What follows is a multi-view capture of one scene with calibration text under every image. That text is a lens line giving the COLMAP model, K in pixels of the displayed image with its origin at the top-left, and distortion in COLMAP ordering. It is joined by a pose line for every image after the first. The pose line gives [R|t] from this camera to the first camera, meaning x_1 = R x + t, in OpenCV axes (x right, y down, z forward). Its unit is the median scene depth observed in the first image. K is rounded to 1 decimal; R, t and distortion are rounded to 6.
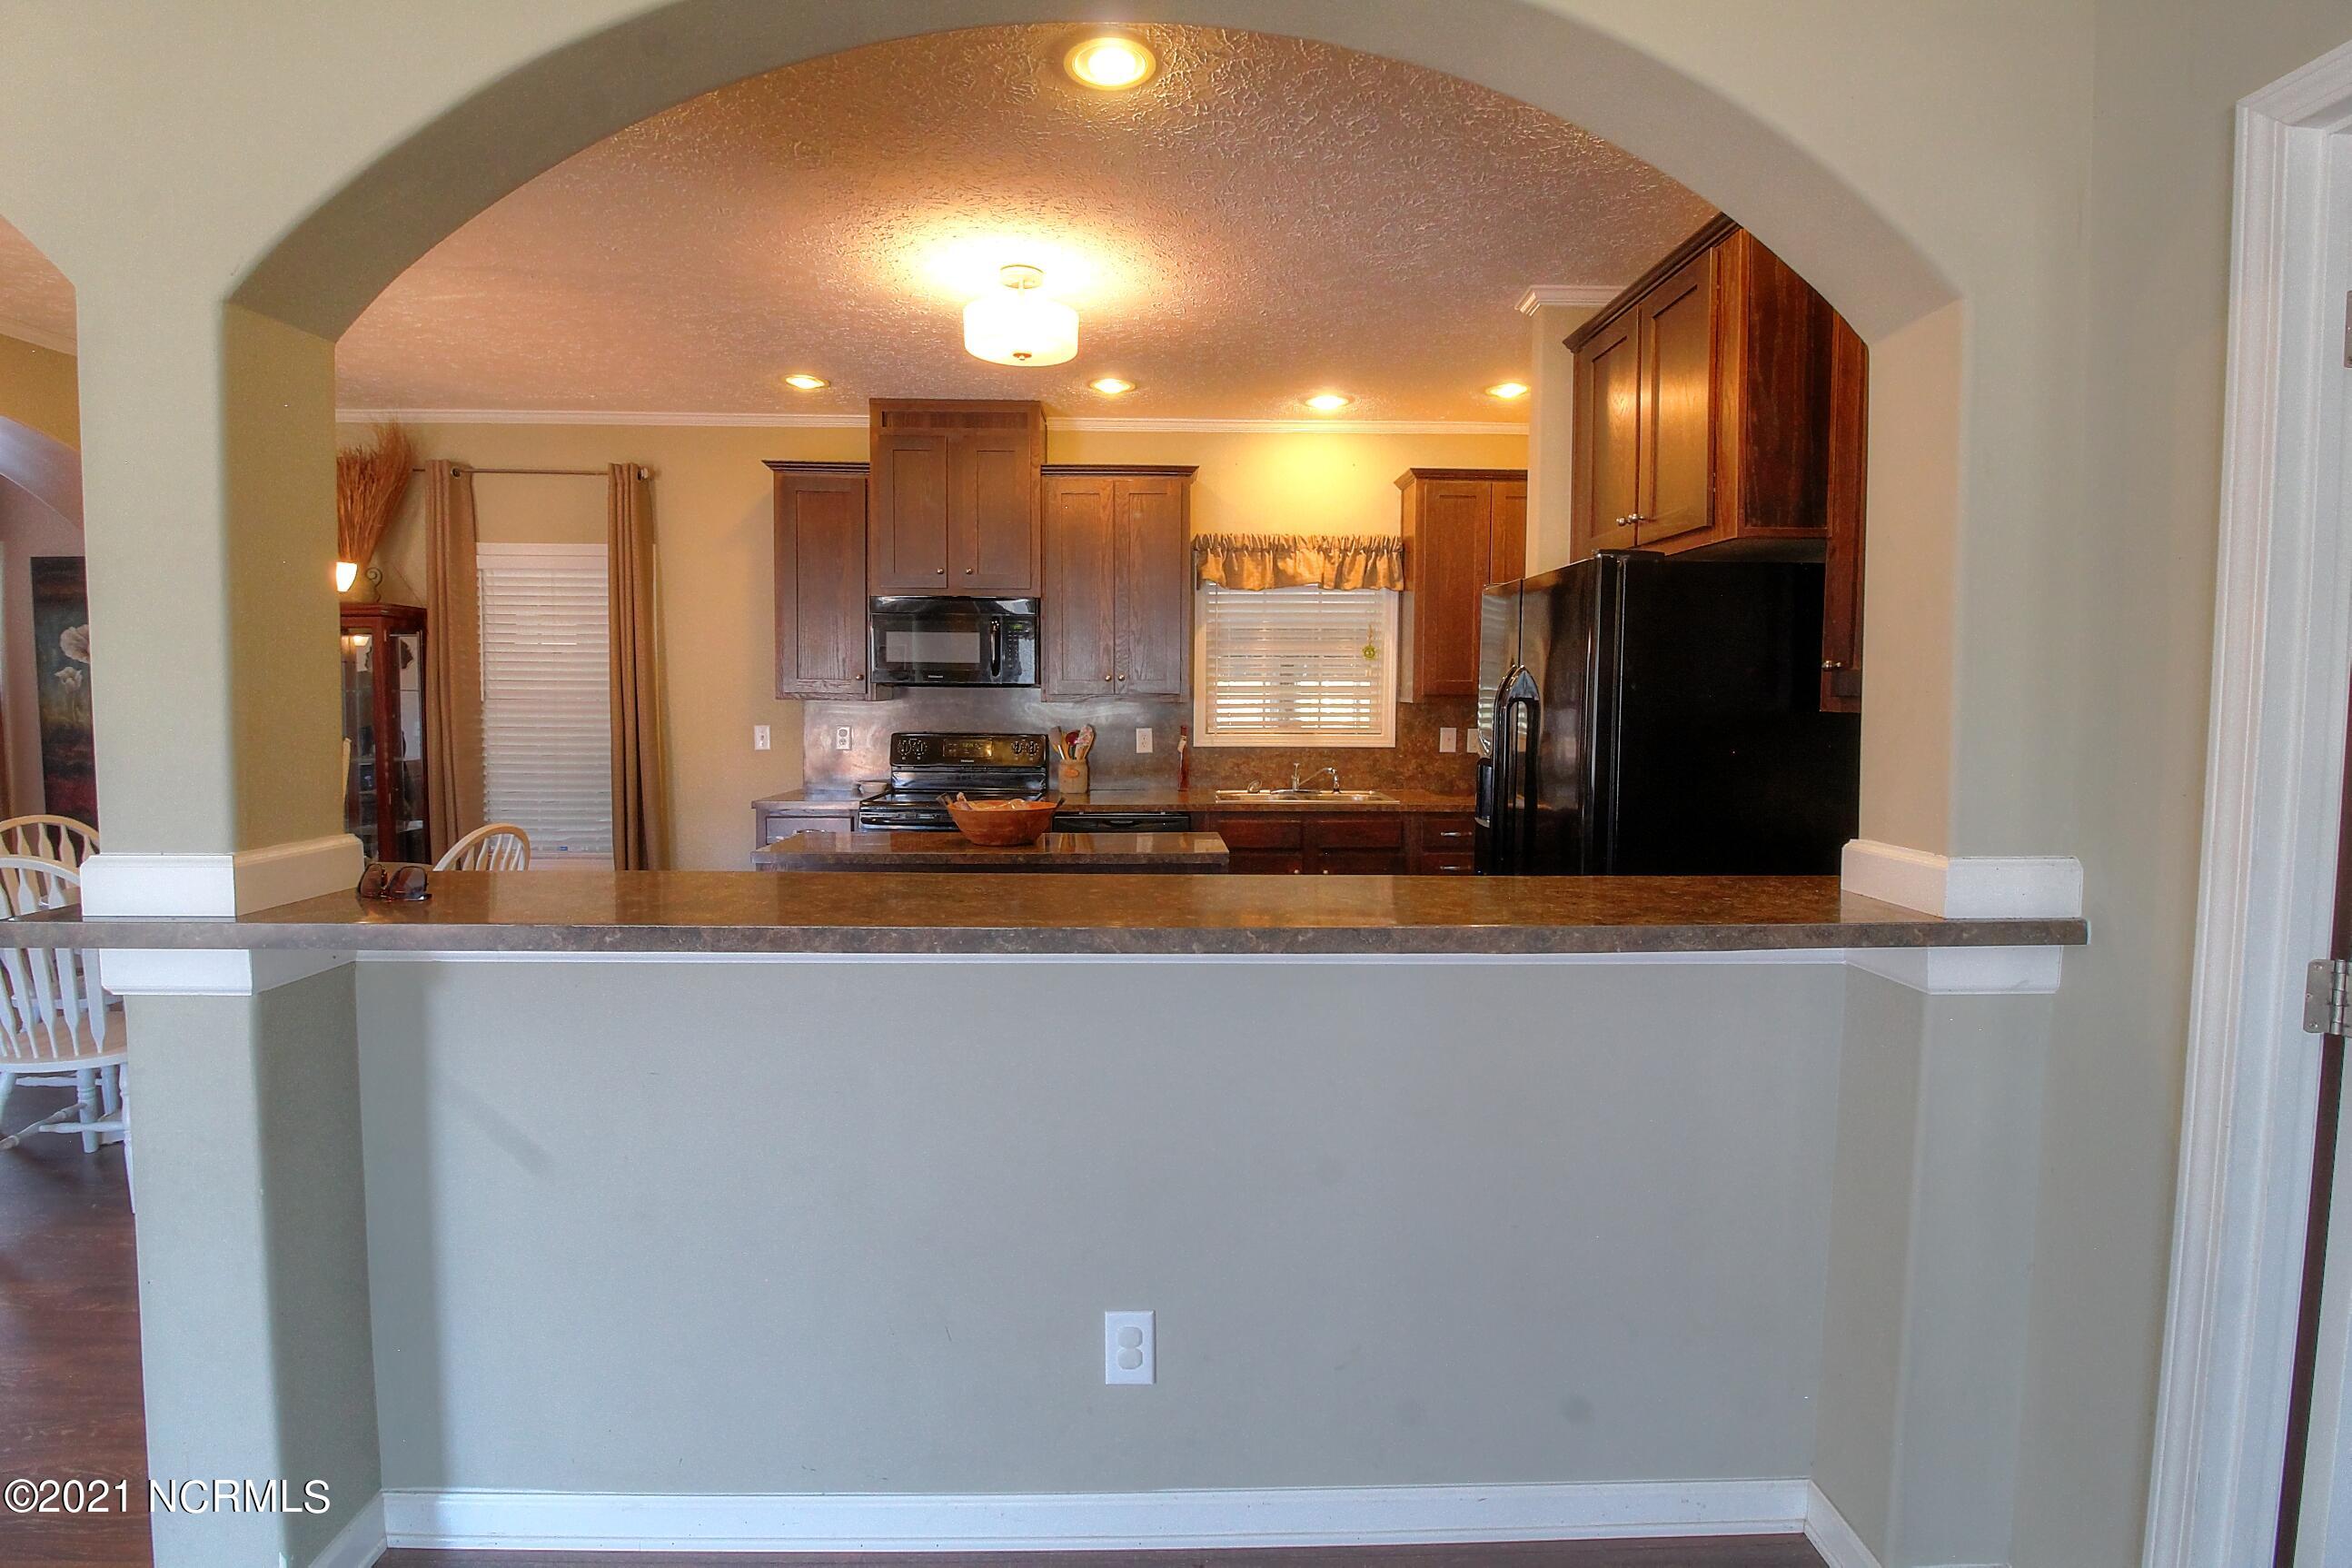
lens RADIAL K [[1124.1, 0, 1176.0], [0, 1124.1, 784.0], [0, 0, 1]] dist [-0.001124, -0.000093]
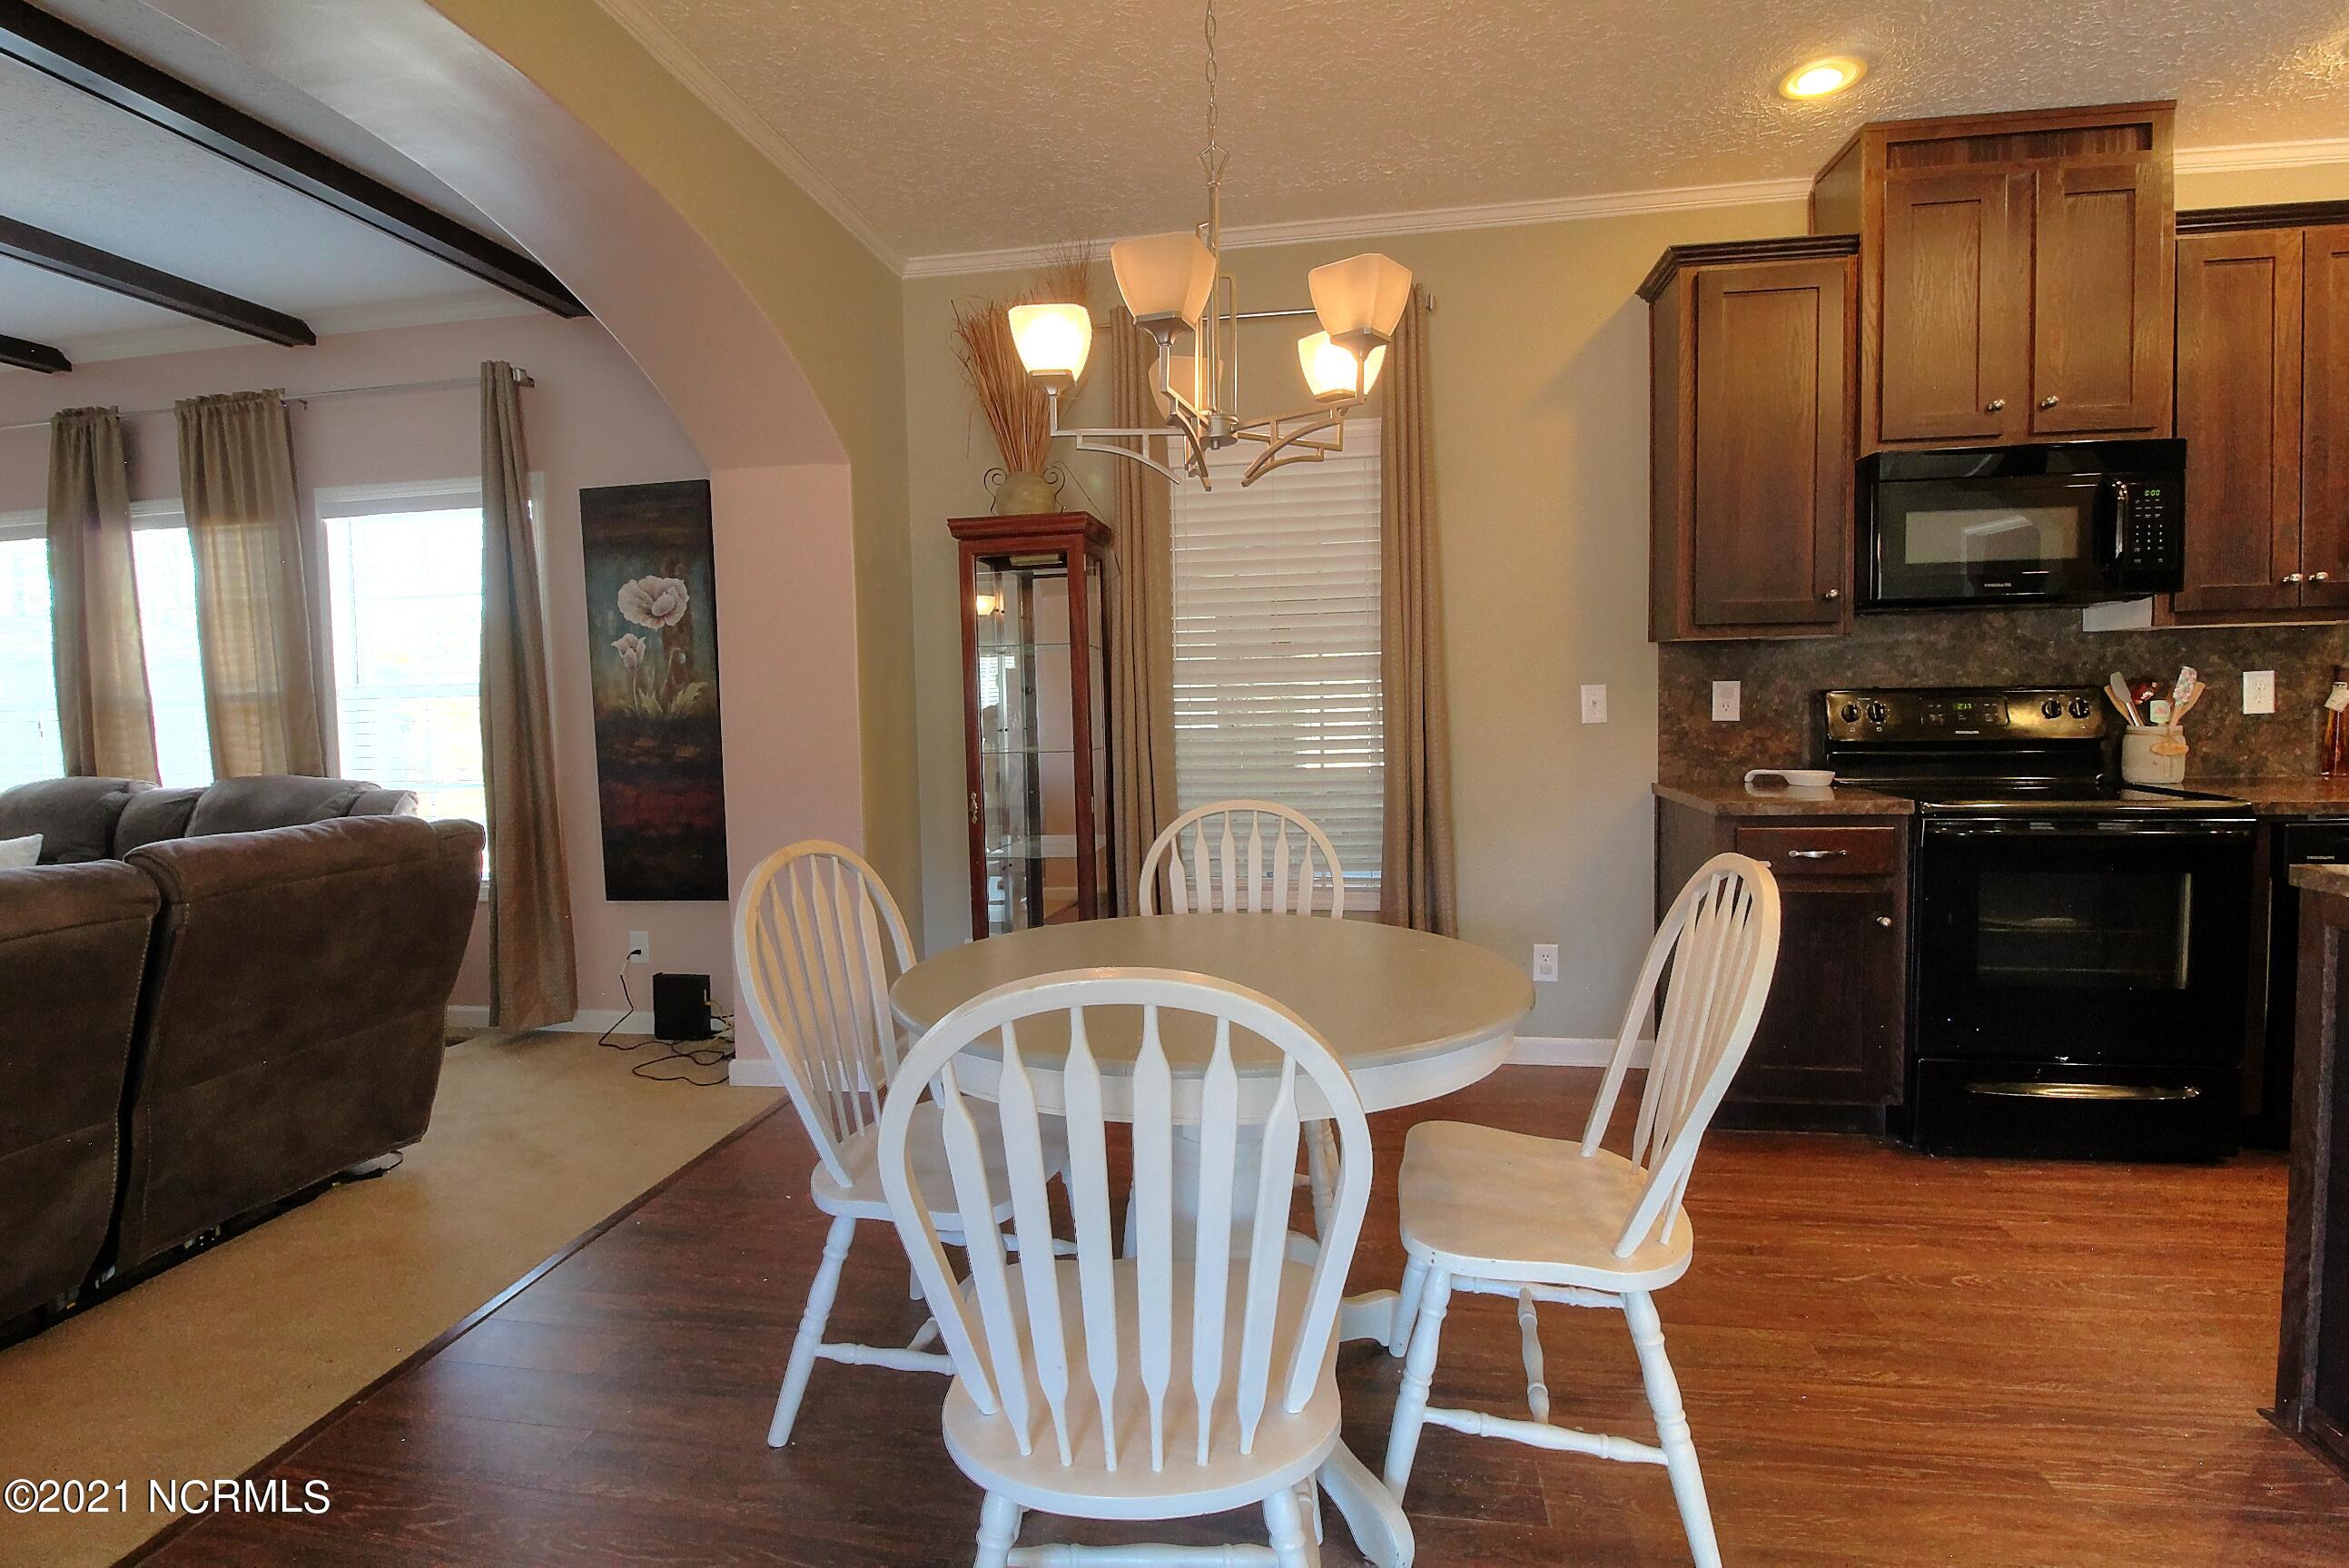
lens RADIAL K [[1081.8, 0, 1169.8], [0, 1081.8, 750.8], [0, 0, 1]] dist [0.000017, -0.013698]
pose [[0.983407, -0.020300, -0.180271, -0.506093], [0.016616, 0.999622, -0.021924, -0.005741], [0.180648, 0.018565, 0.983373, 0.363695]]
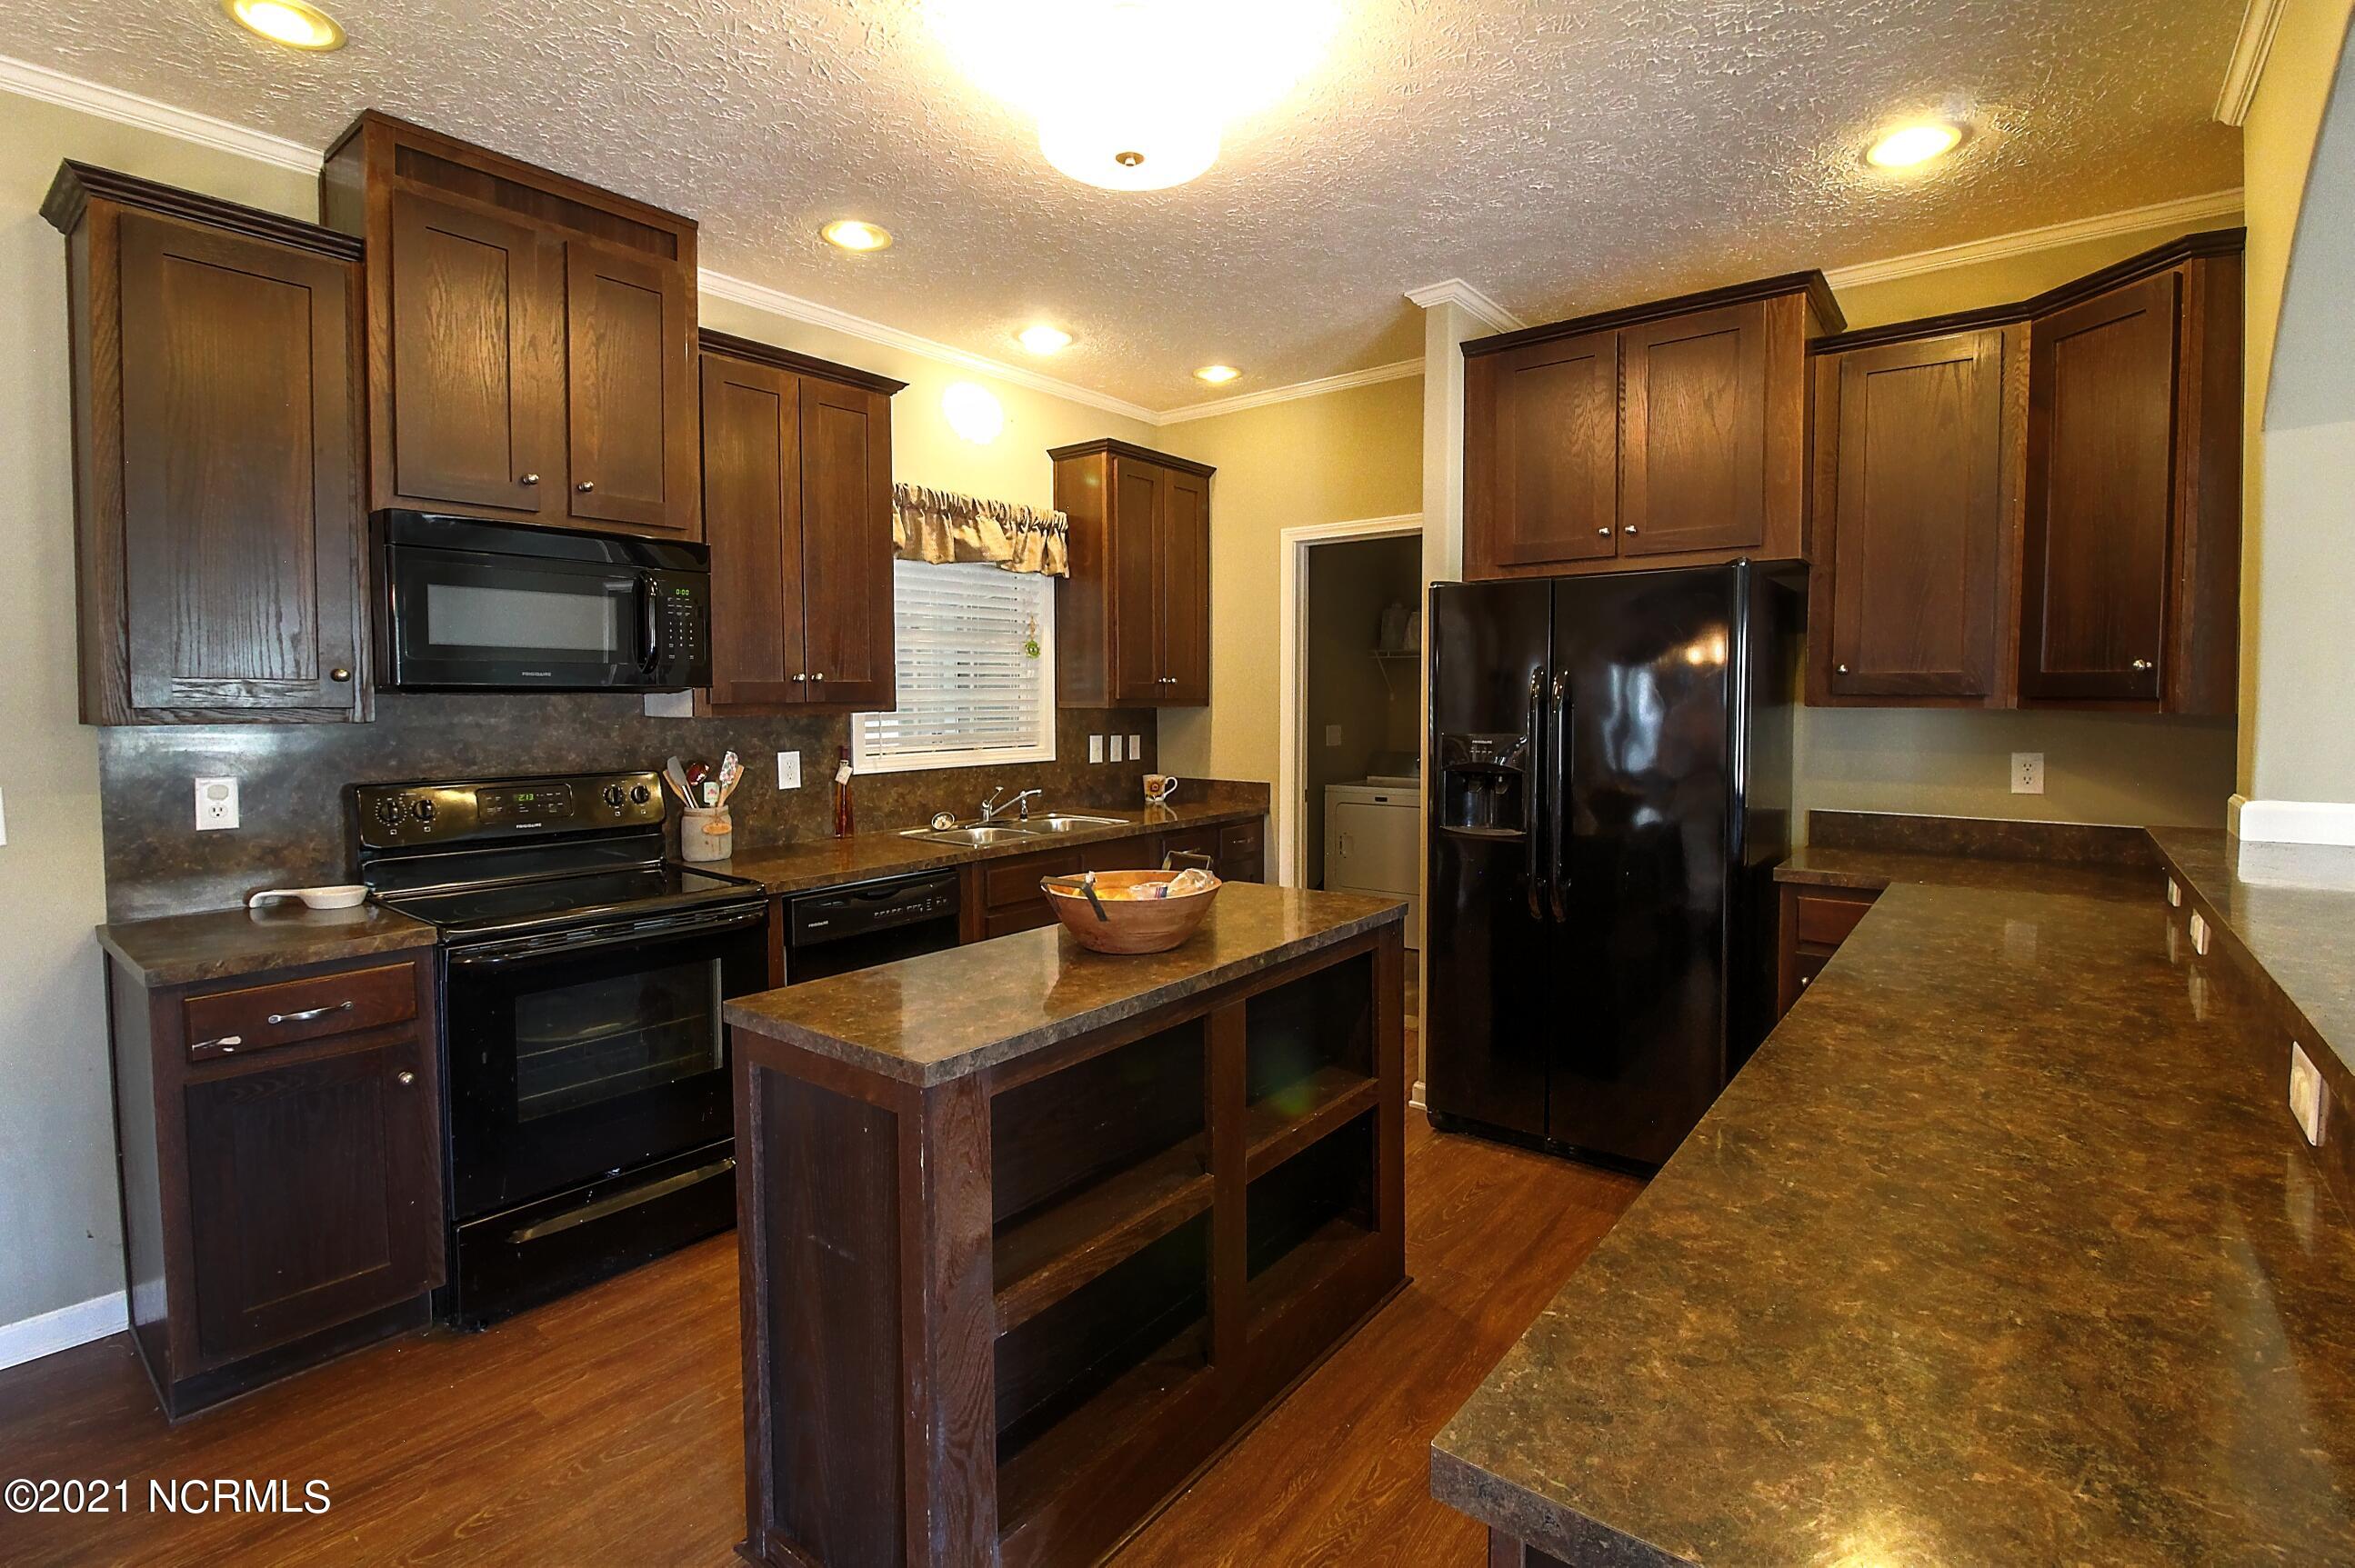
lens RADIAL K [[1084.4, 0, 1172.8], [0, 1084.4, 750.7], [0, 0, 1]] dist [0.000017, -0.013698]
pose [[0.634953, -0.045098, 0.771234, -0.399351], [0.064536, 0.997902, 0.005220, -0.040368], [-0.769851, 0.046458, 0.636531, 0.421070]]
